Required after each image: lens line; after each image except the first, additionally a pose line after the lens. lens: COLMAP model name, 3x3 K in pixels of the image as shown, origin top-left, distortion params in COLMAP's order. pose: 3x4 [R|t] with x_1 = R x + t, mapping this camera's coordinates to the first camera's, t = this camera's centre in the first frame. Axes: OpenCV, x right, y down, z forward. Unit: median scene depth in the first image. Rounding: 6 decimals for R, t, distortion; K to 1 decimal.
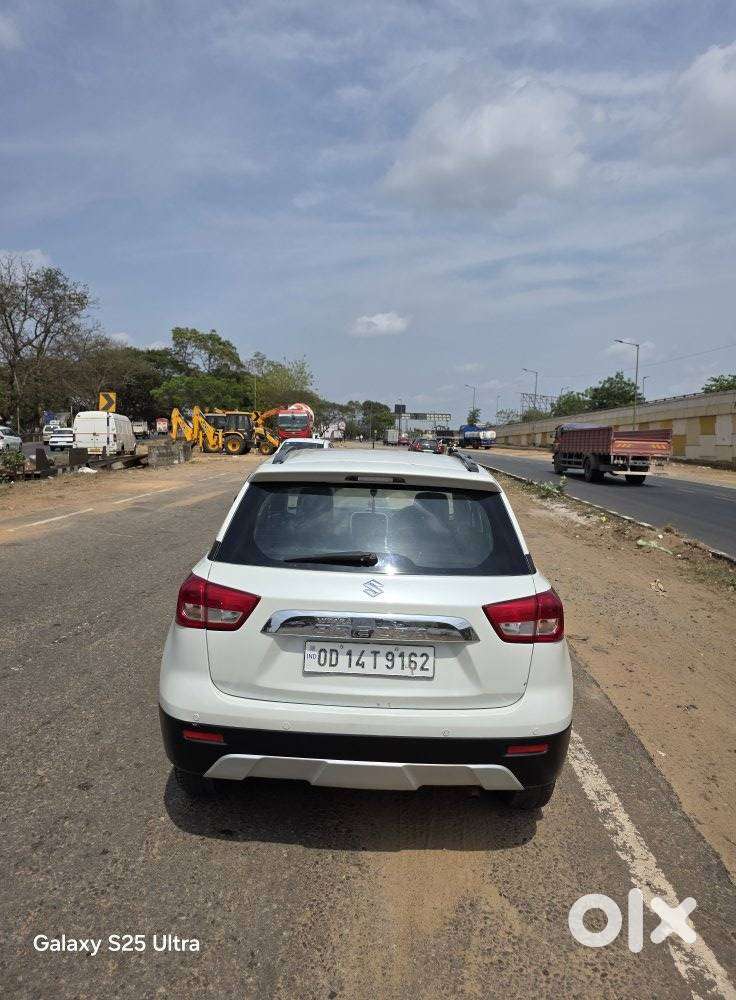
lens RADIAL K [[679.9, 0, 368.4], [0, 679.9, 487.4], [0, 0, 1]] dist [0.039279, -0.036042]
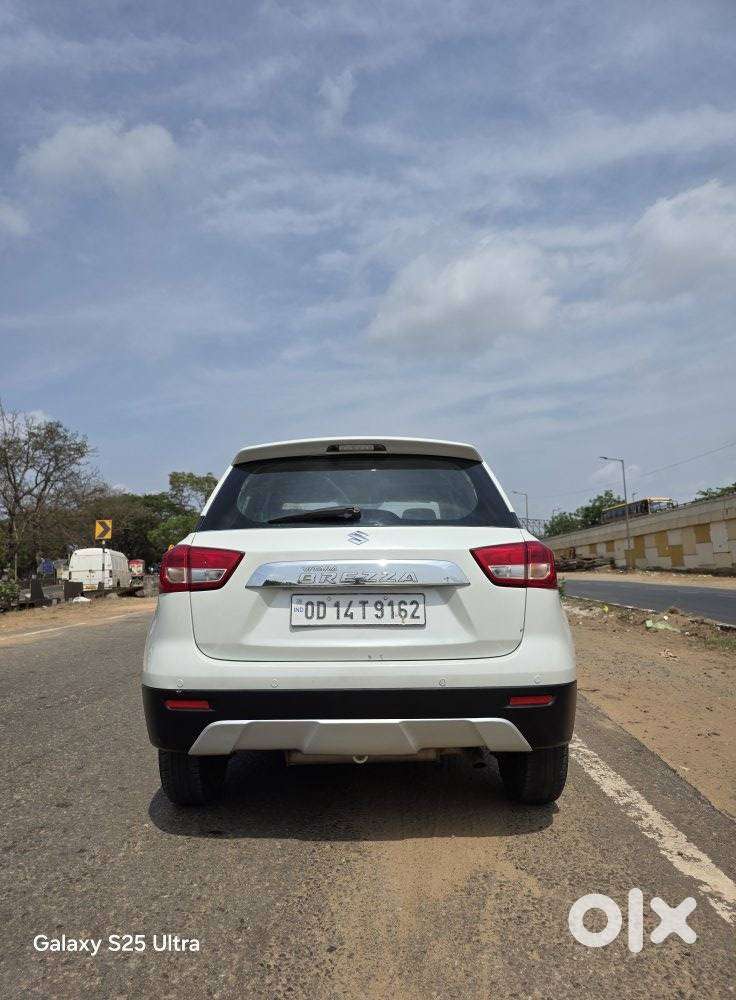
lens RADIAL K [[679.9, 0, 358.0], [0, 679.9, 499.1], [0, 0, 1]] dist [0.039279, -0.036042]
pose [[0.998495, -0.054662, -0.004524, 0.012790], [0.052950, 0.982159, -0.180442, 0.239767], [0.014307, 0.179931, 0.983575, 0.018213]]
